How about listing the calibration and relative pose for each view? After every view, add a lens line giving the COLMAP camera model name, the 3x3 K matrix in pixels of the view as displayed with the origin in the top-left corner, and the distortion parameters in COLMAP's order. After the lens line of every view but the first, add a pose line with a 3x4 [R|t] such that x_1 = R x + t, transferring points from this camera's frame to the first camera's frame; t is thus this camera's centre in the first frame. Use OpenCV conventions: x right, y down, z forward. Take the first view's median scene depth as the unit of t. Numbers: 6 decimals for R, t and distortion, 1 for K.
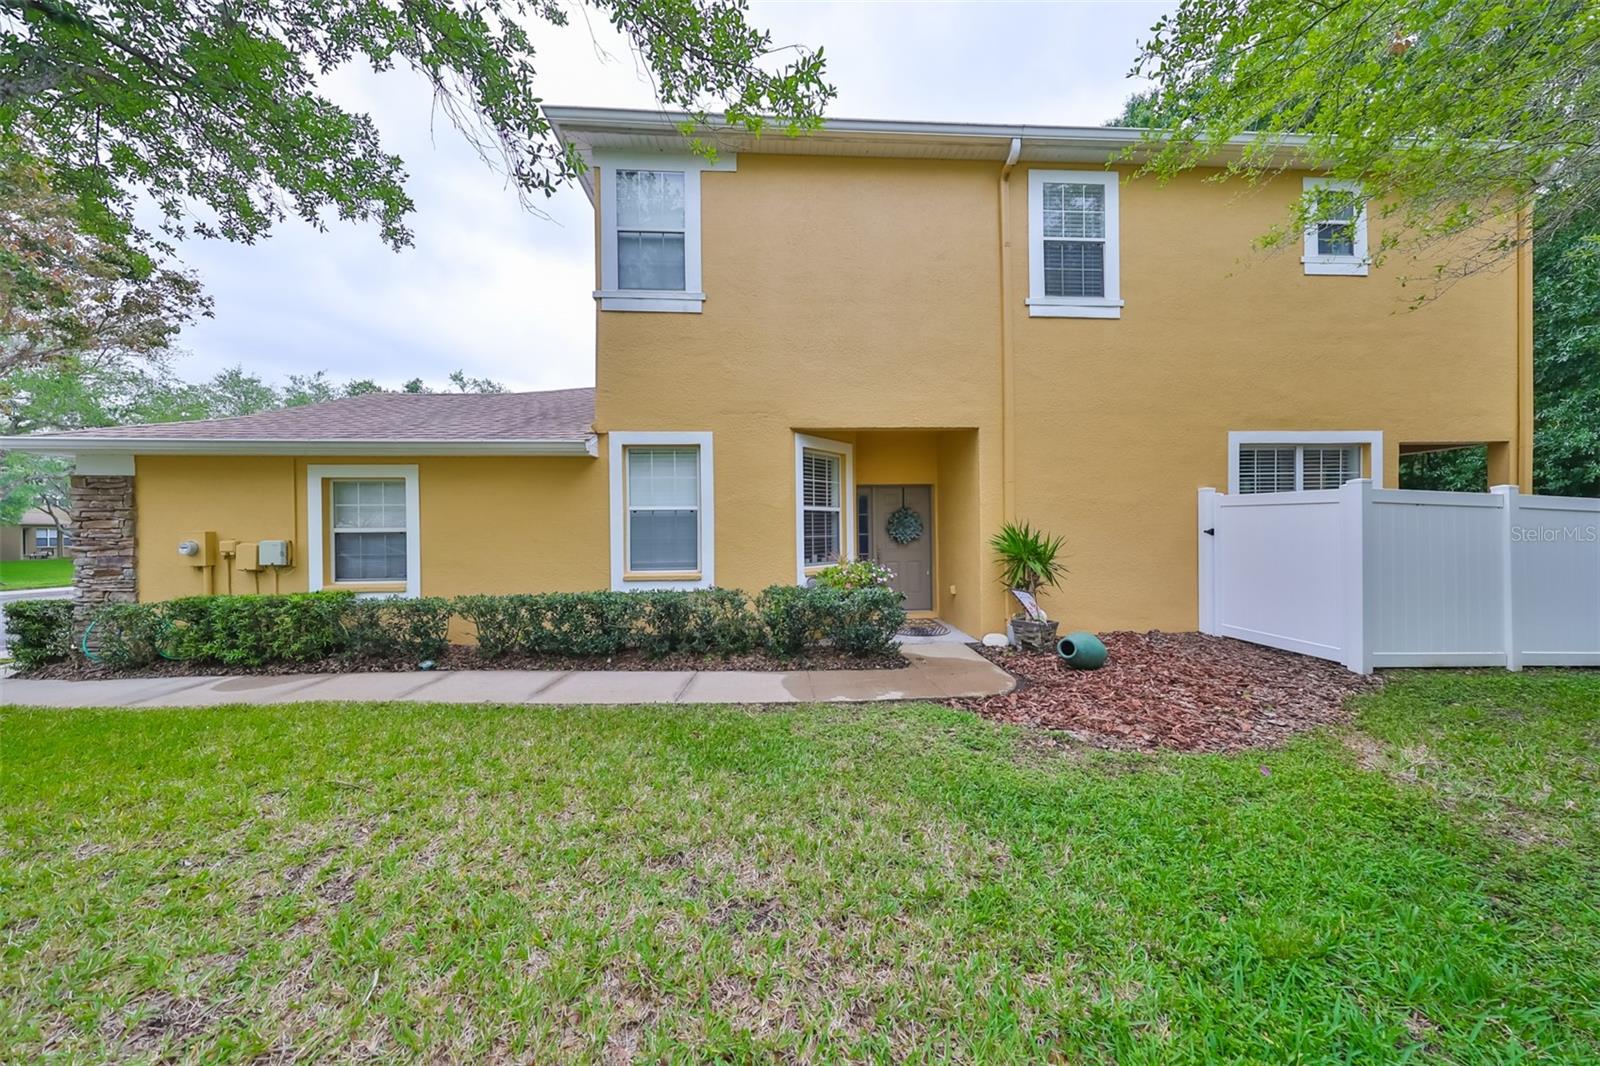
lens RADIAL K [[492.3, 0, 805.8], [0, 492.3, 540.3], [0, 0, 1]] dist [0.001020, 0.000087]
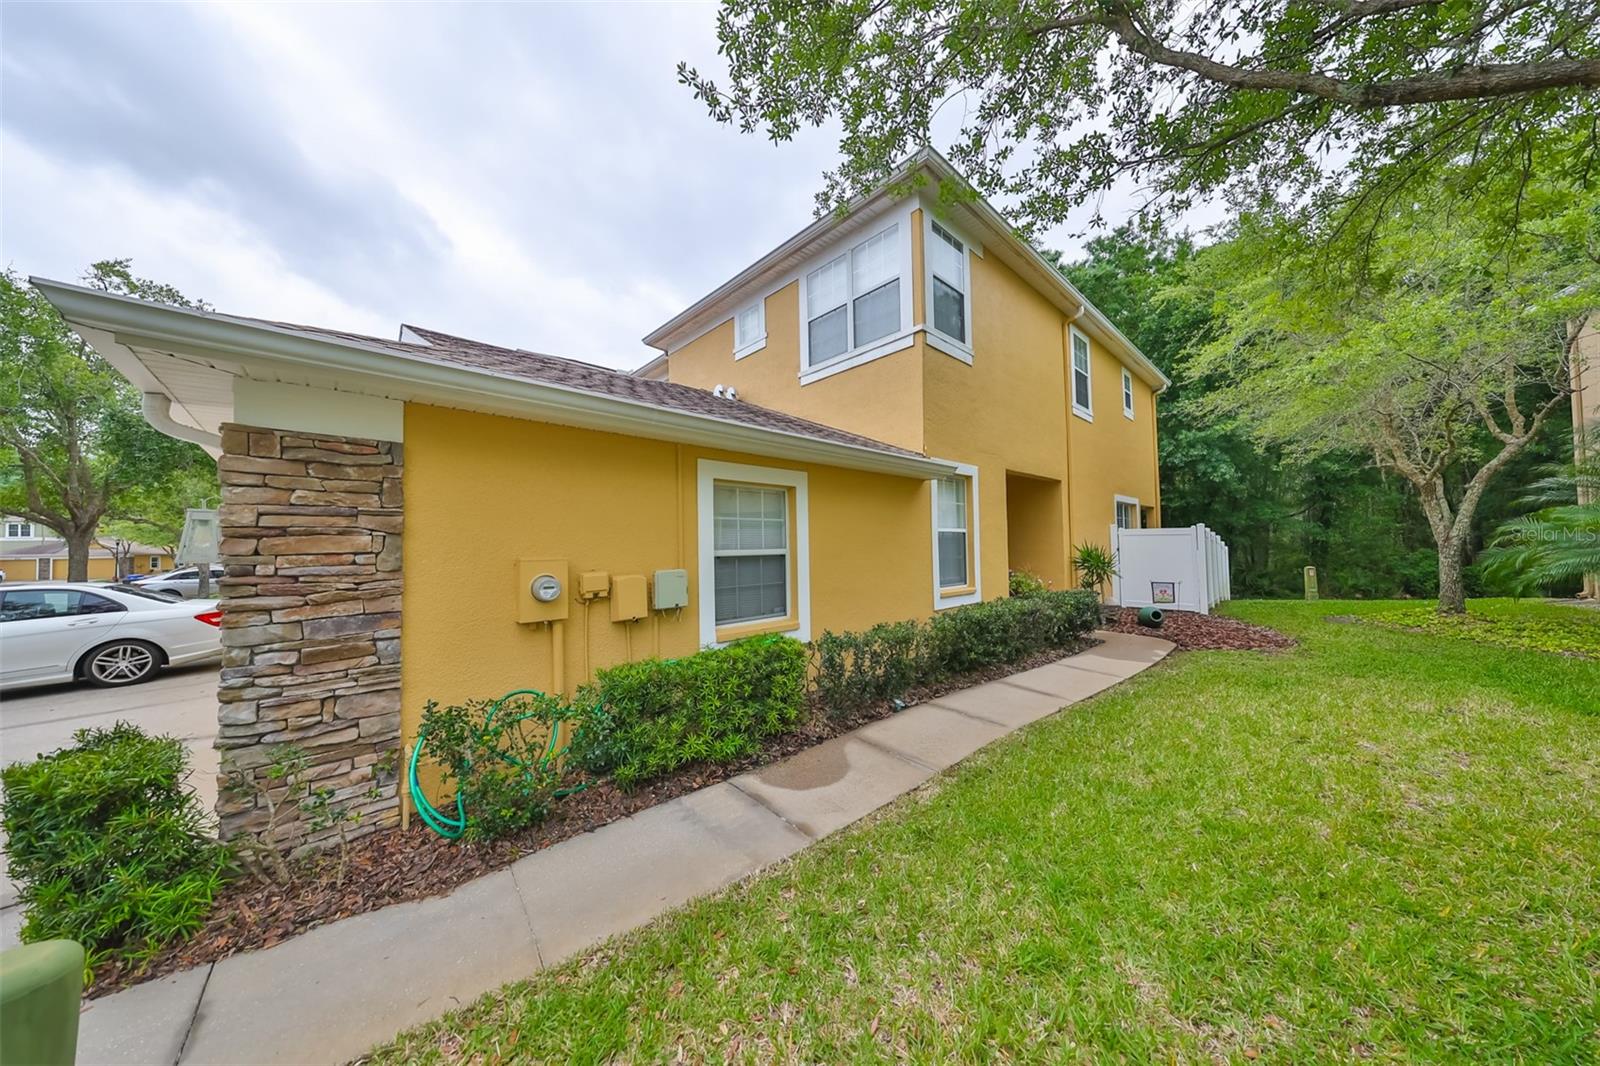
lens RADIAL K [[492.3, 0, 805.8], [0, 492.3, 540.3], [0, 0, 1]] dist [0.001020, 0.000087]
pose [[0.773910, 0.005660, 0.633271, -1.344638], [0.022471, 0.999085, -0.036391, -0.010297], [-0.632897, 0.042394, 0.773074, 0.382787]]
